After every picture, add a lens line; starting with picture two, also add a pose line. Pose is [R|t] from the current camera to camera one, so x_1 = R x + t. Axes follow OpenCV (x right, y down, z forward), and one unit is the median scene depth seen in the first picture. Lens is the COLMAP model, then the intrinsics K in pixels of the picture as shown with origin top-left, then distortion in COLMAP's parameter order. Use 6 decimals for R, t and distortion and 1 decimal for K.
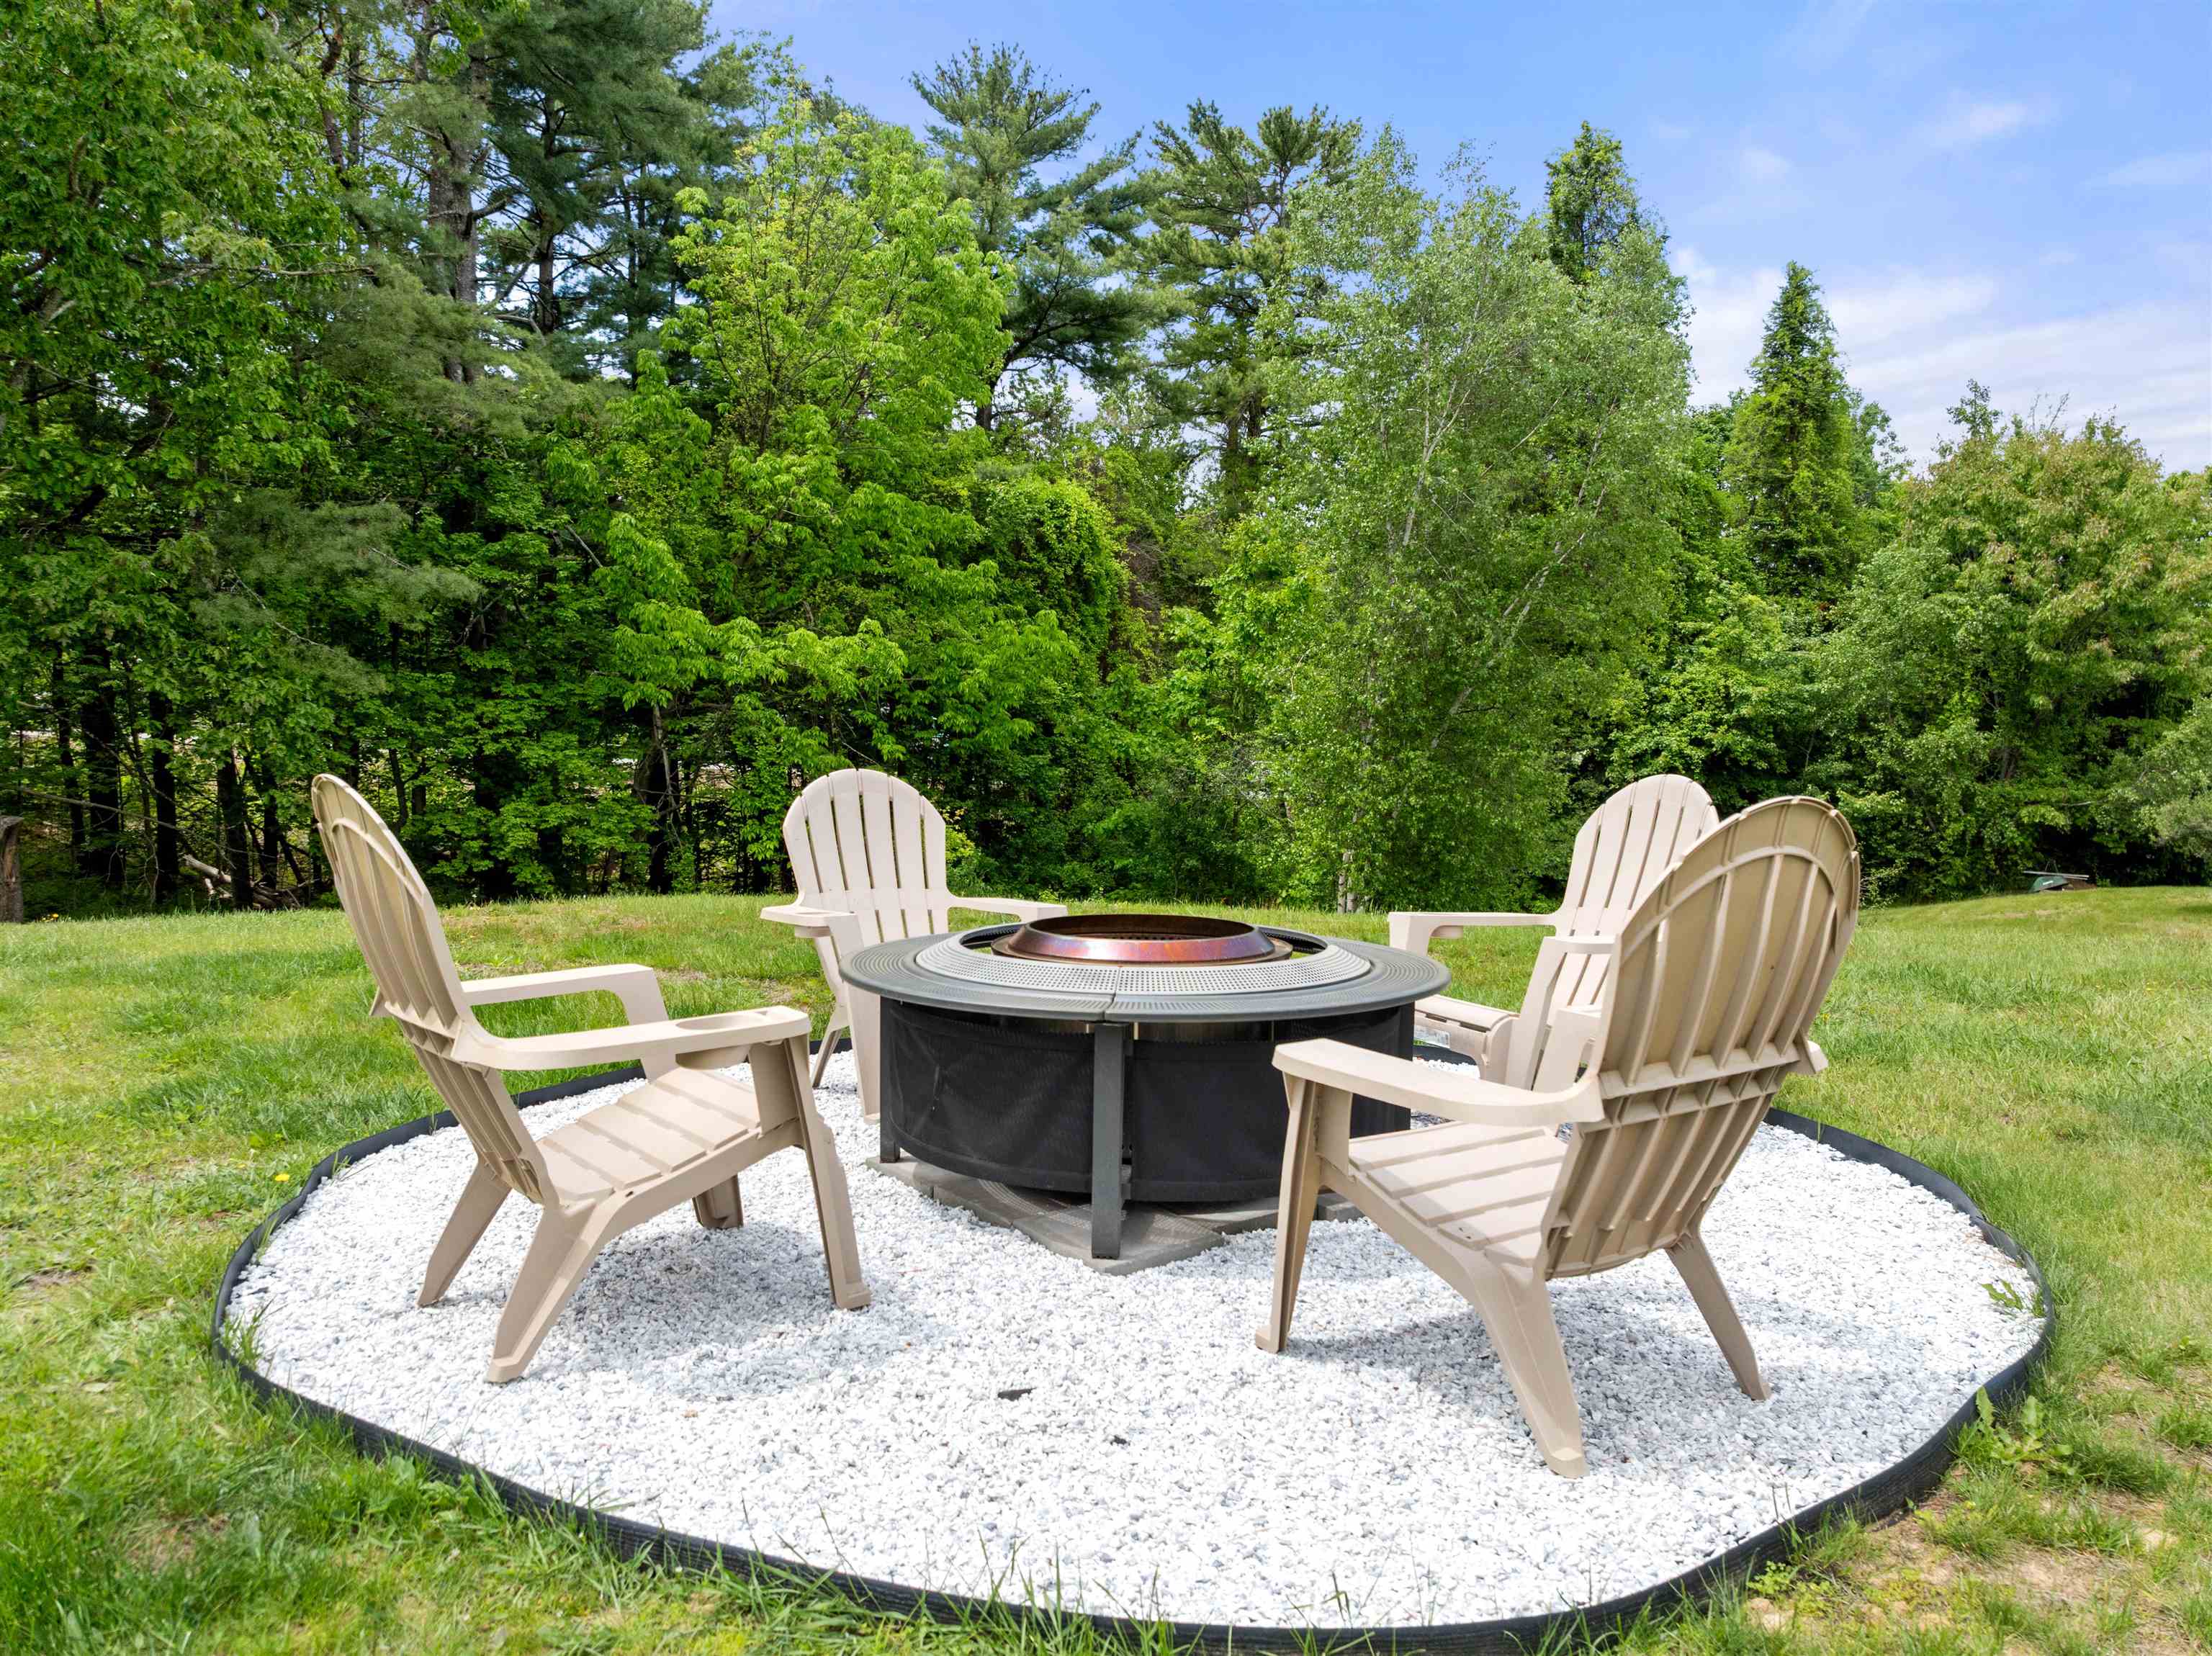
lens RADIAL K [[1570.7, 0, 1118.1], [0, 1570.7, 814.4], [0, 0, 1]] dist [-0.033934, -0.008794]
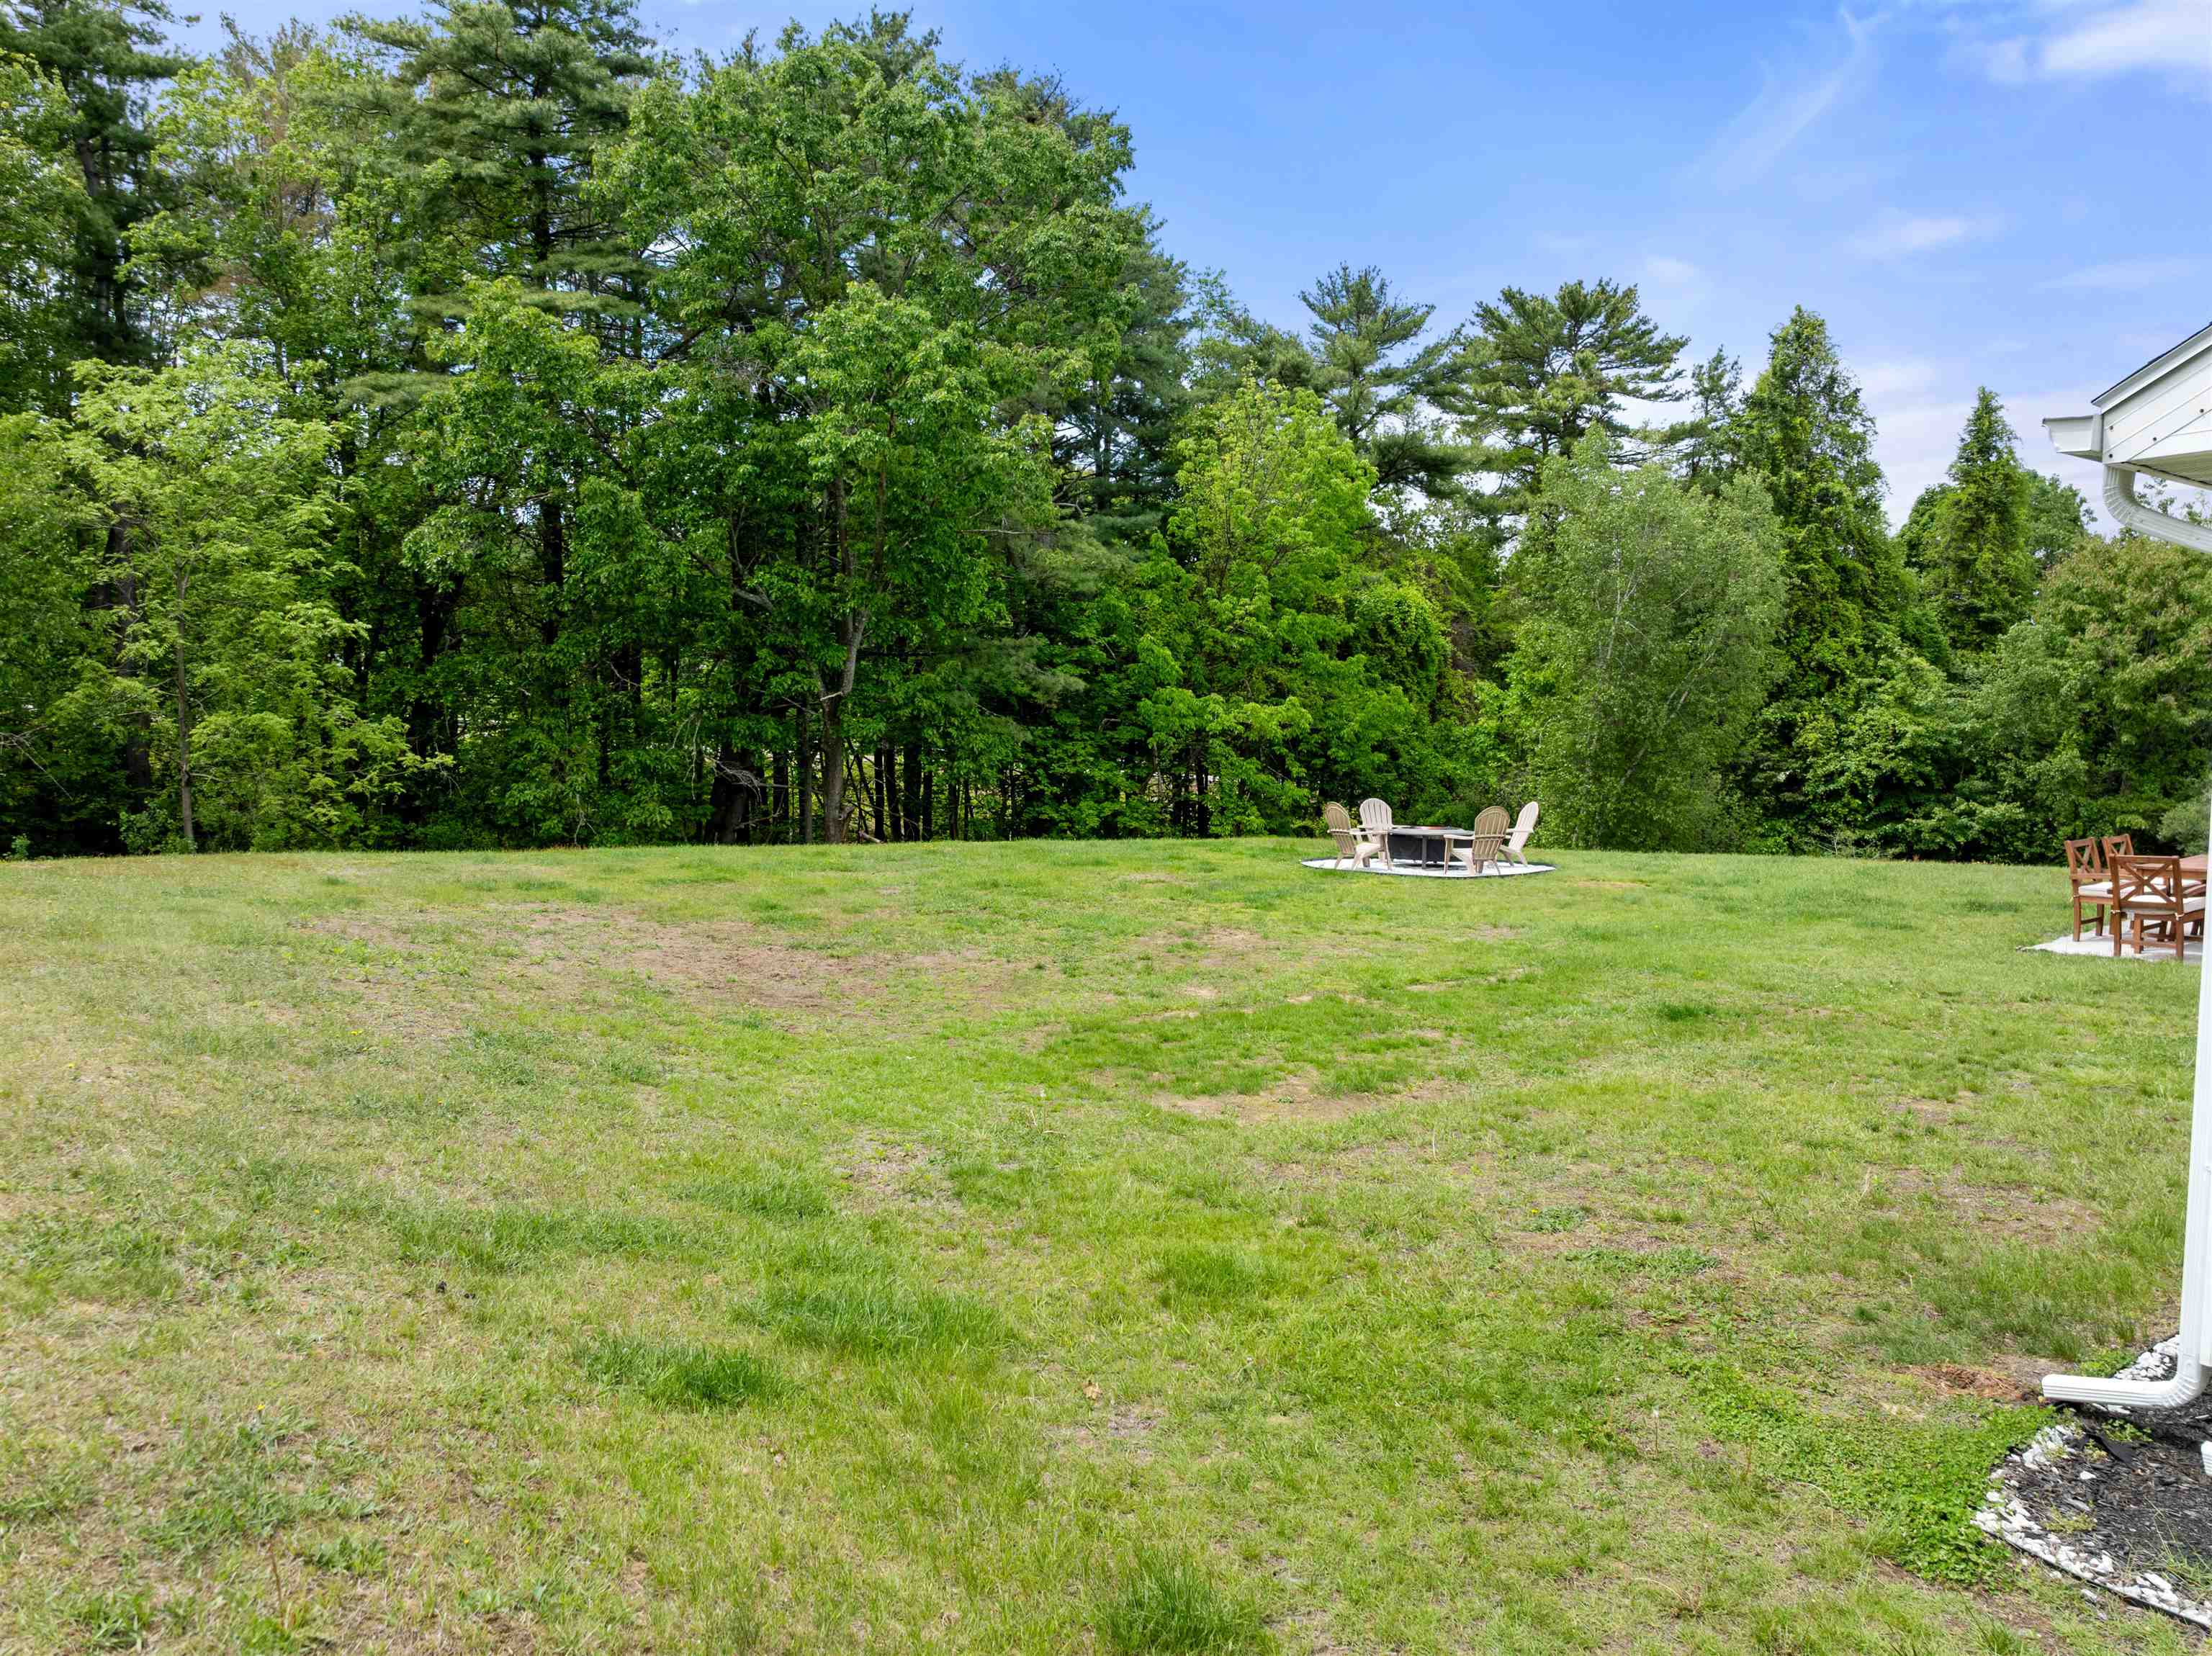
lens RADIAL K [[1570.7, 0, 1118.1], [0, 1570.7, 814.4], [0, 0, 1]] dist [-0.033934, -0.008794]
pose [[0.977789, 0.012216, -0.209233, 0.011280], [-0.012155, 0.999925, 0.001577, 0.002664], [0.209237, 0.001001, 0.977865, -0.499901]]
